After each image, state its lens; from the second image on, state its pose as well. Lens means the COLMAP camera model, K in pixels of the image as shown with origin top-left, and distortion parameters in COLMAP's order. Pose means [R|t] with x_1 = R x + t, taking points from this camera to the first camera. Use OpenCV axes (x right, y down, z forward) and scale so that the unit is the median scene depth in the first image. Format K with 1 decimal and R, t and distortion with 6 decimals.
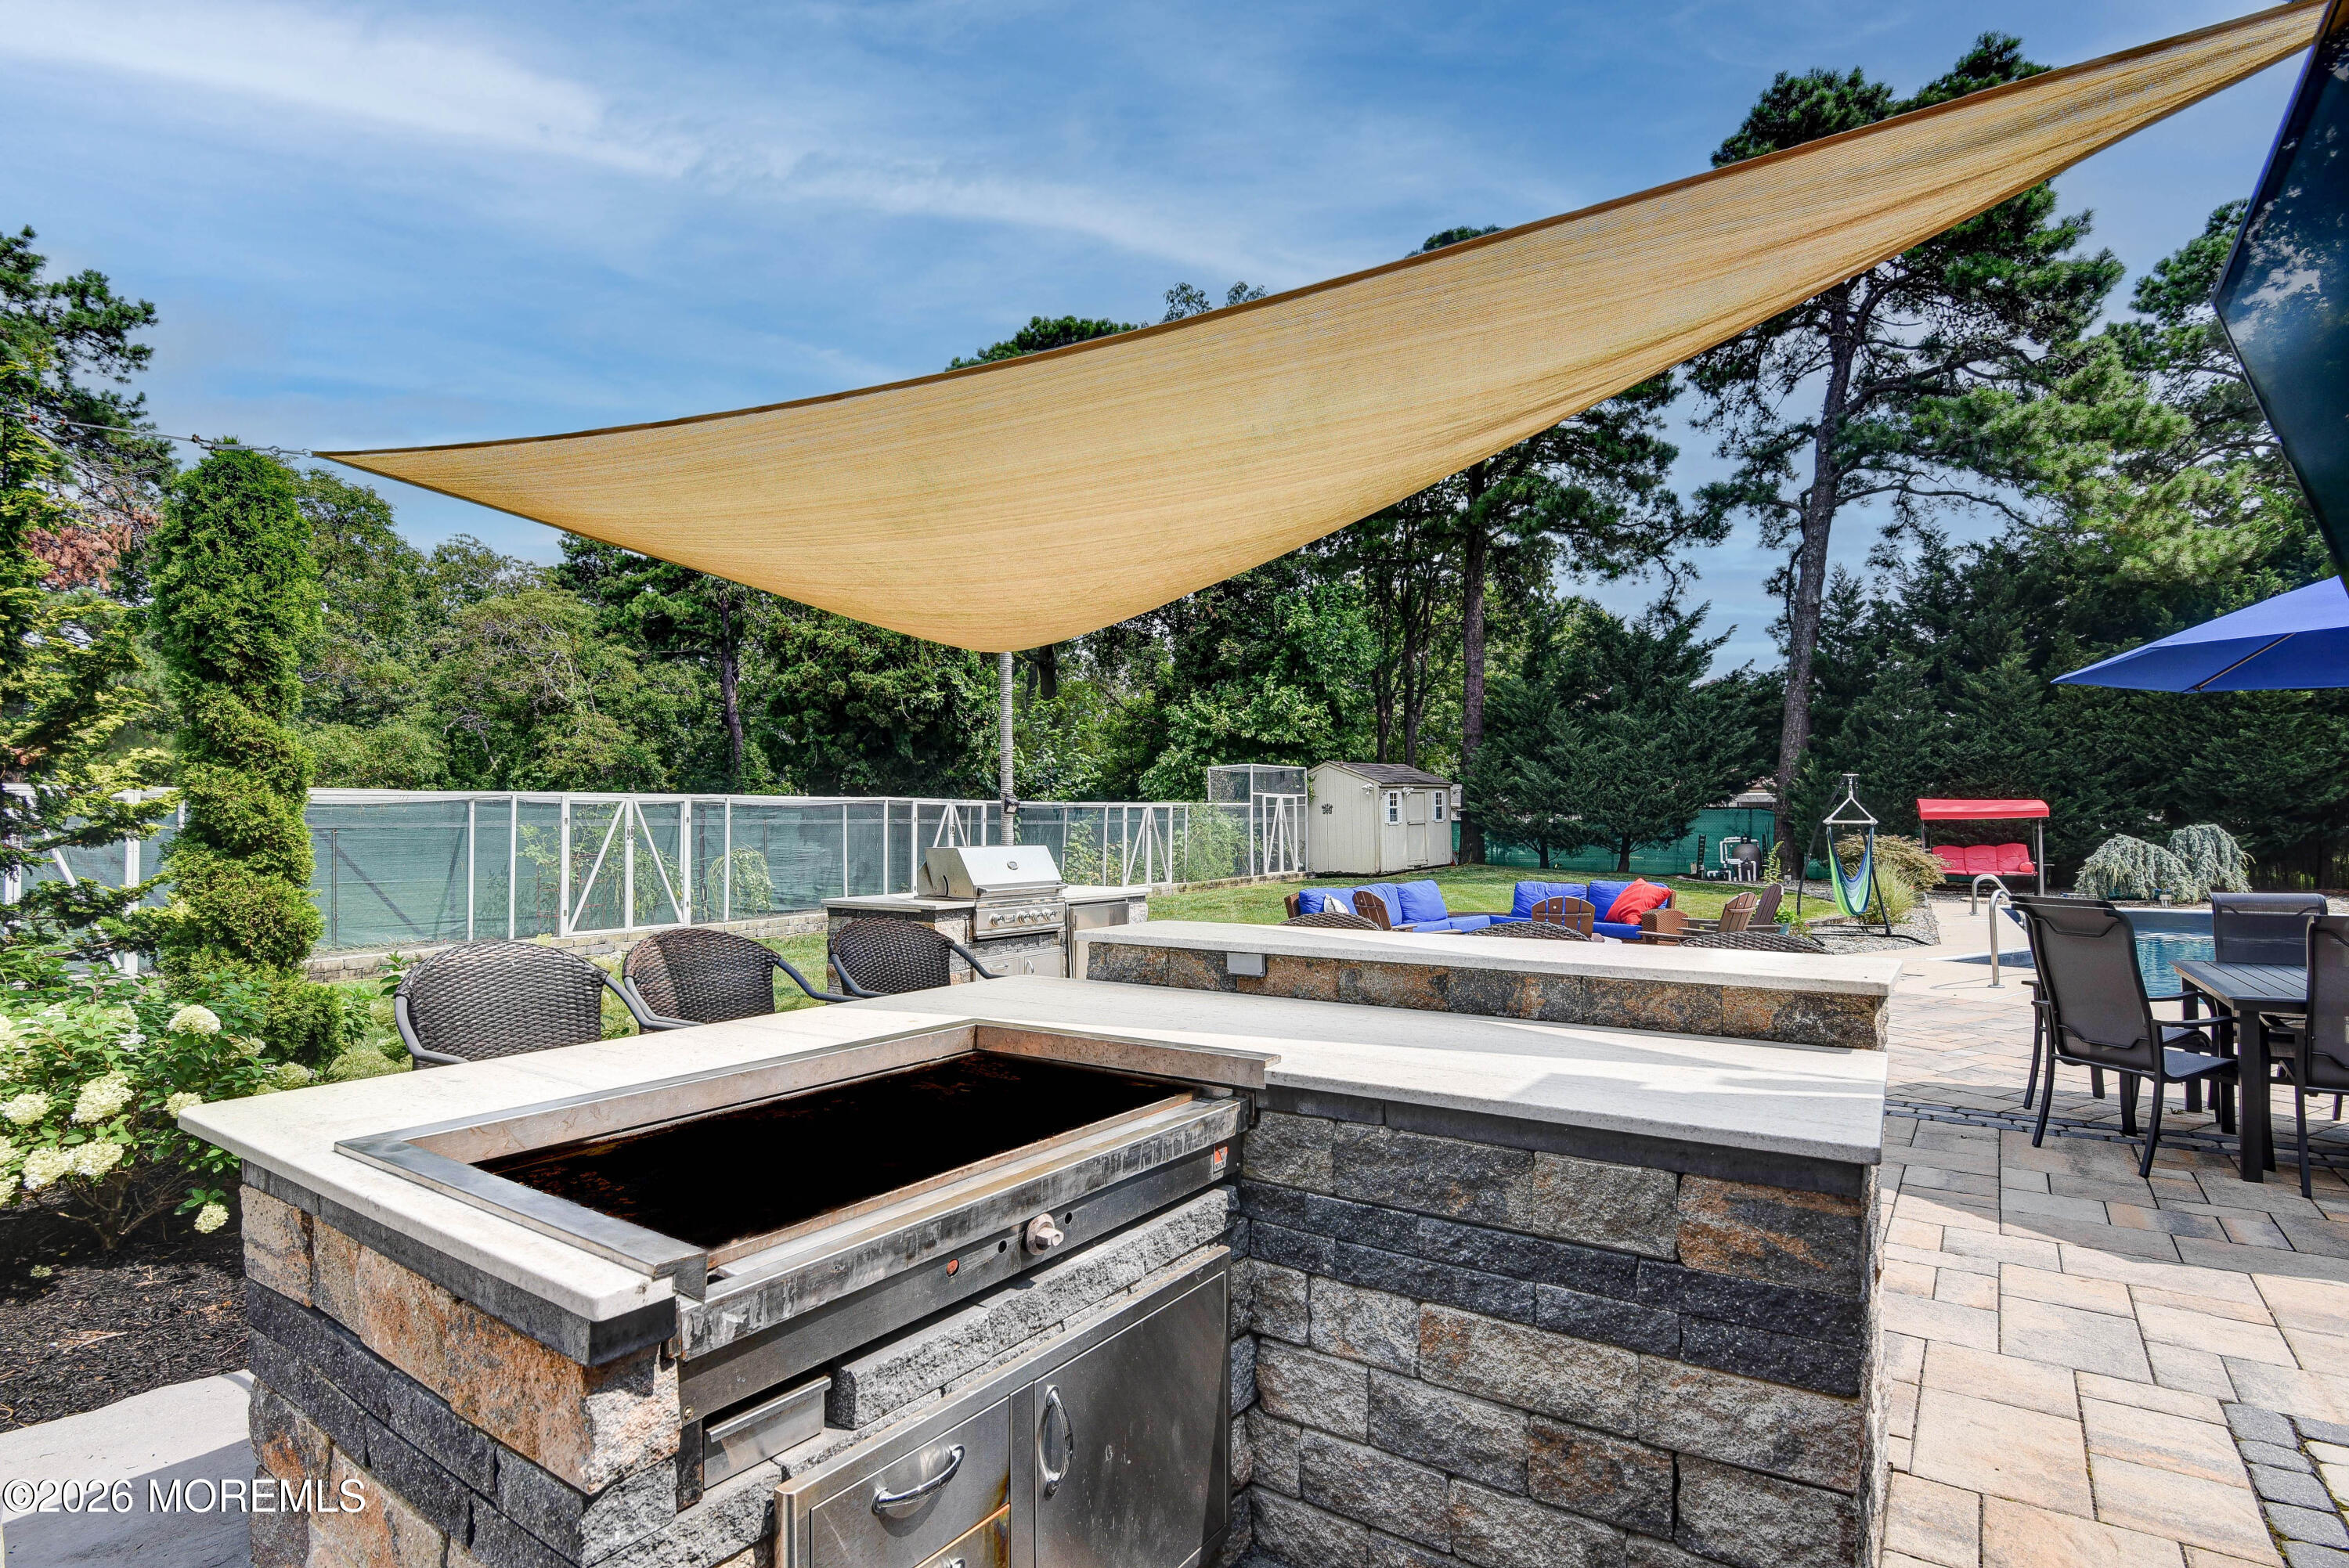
lens RADIAL K [[1145.6, 0, 1167.7], [0, 1145.6, 806.6], [0, 0, 1]] dist [-0.018279, -0.000924]
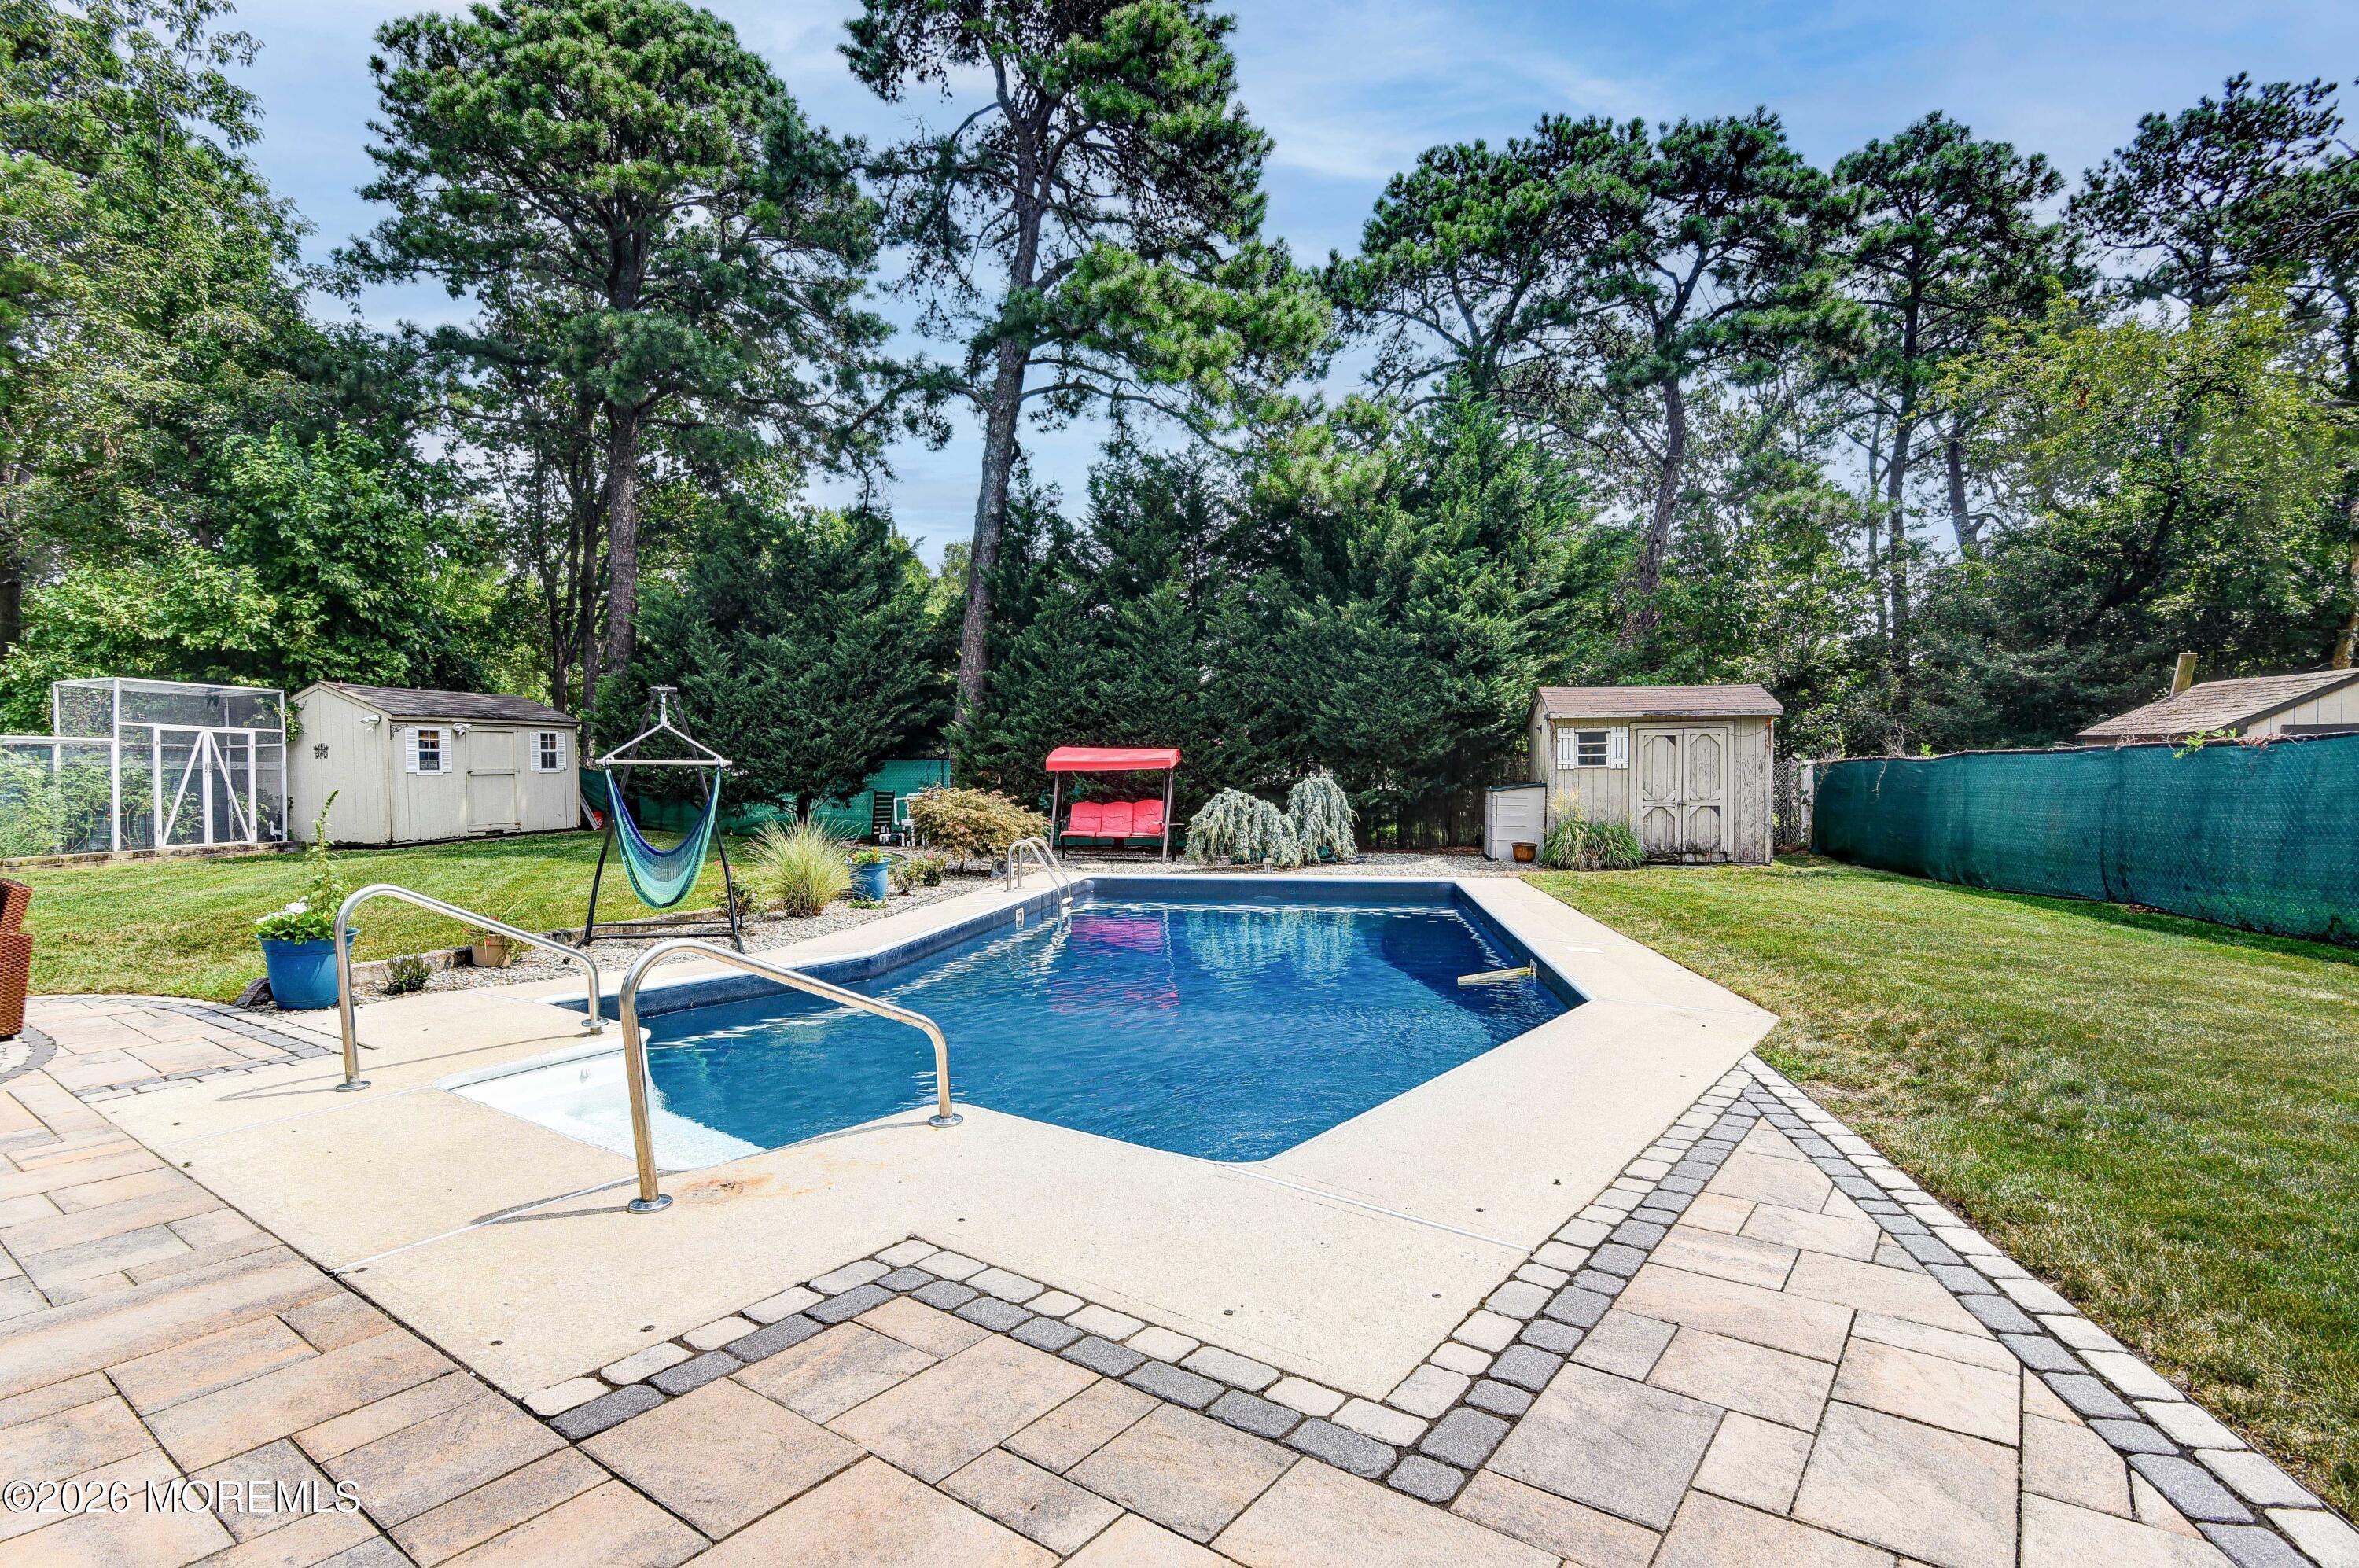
lens RADIAL K [[1150.6, 0, 1162.8], [0, 1150.6, 809.4], [0, 0, 1]] dist [-0.018279, -0.000924]
pose [[0.914002, -0.004118, 0.405689, 0.340588], [-0.011001, 0.999329, 0.034928, 0.008026], [-0.405561, -0.036387, 0.913344, 0.169929]]
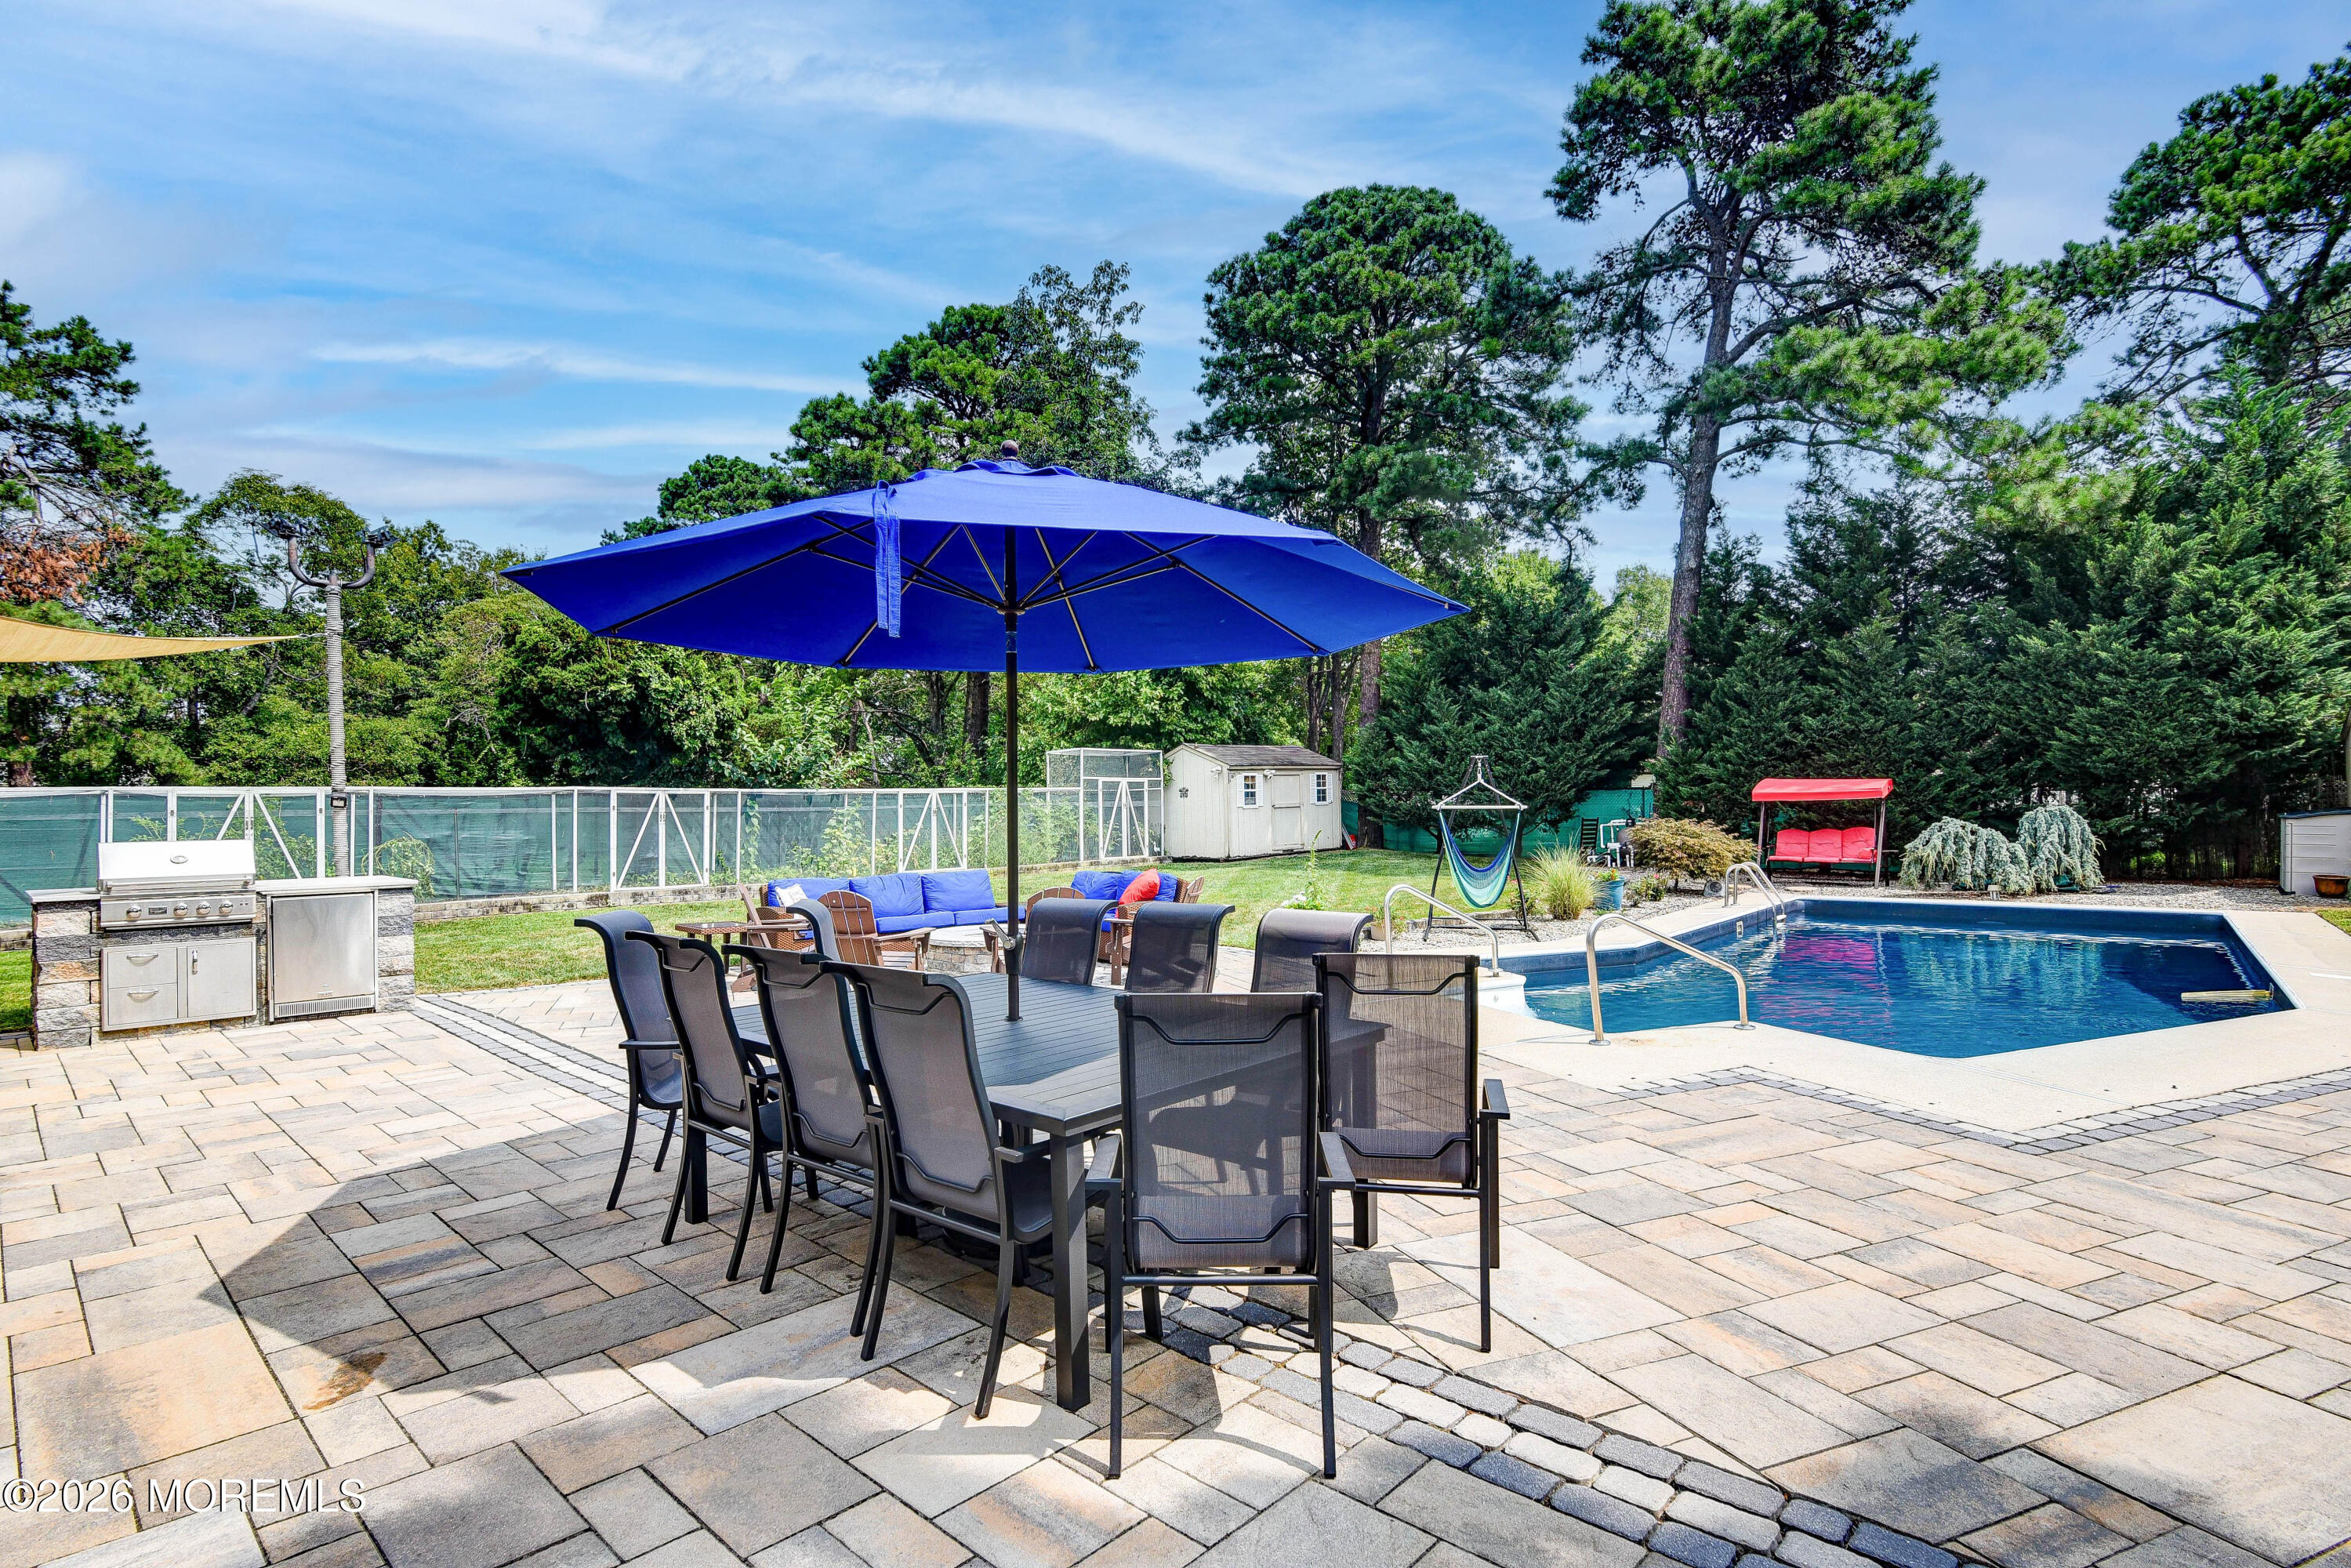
lens RADIAL K [[1146.7, 0, 1182.7], [0, 1146.7, 793.5], [0, 0, 1]] dist [-0.018279, -0.000924]
pose [[0.992405, -0.005858, -0.122871, 0.271661], [0.006628, 0.999961, 0.005858, -0.002820], [0.122832, -0.006628, 0.992405, 0.024947]]
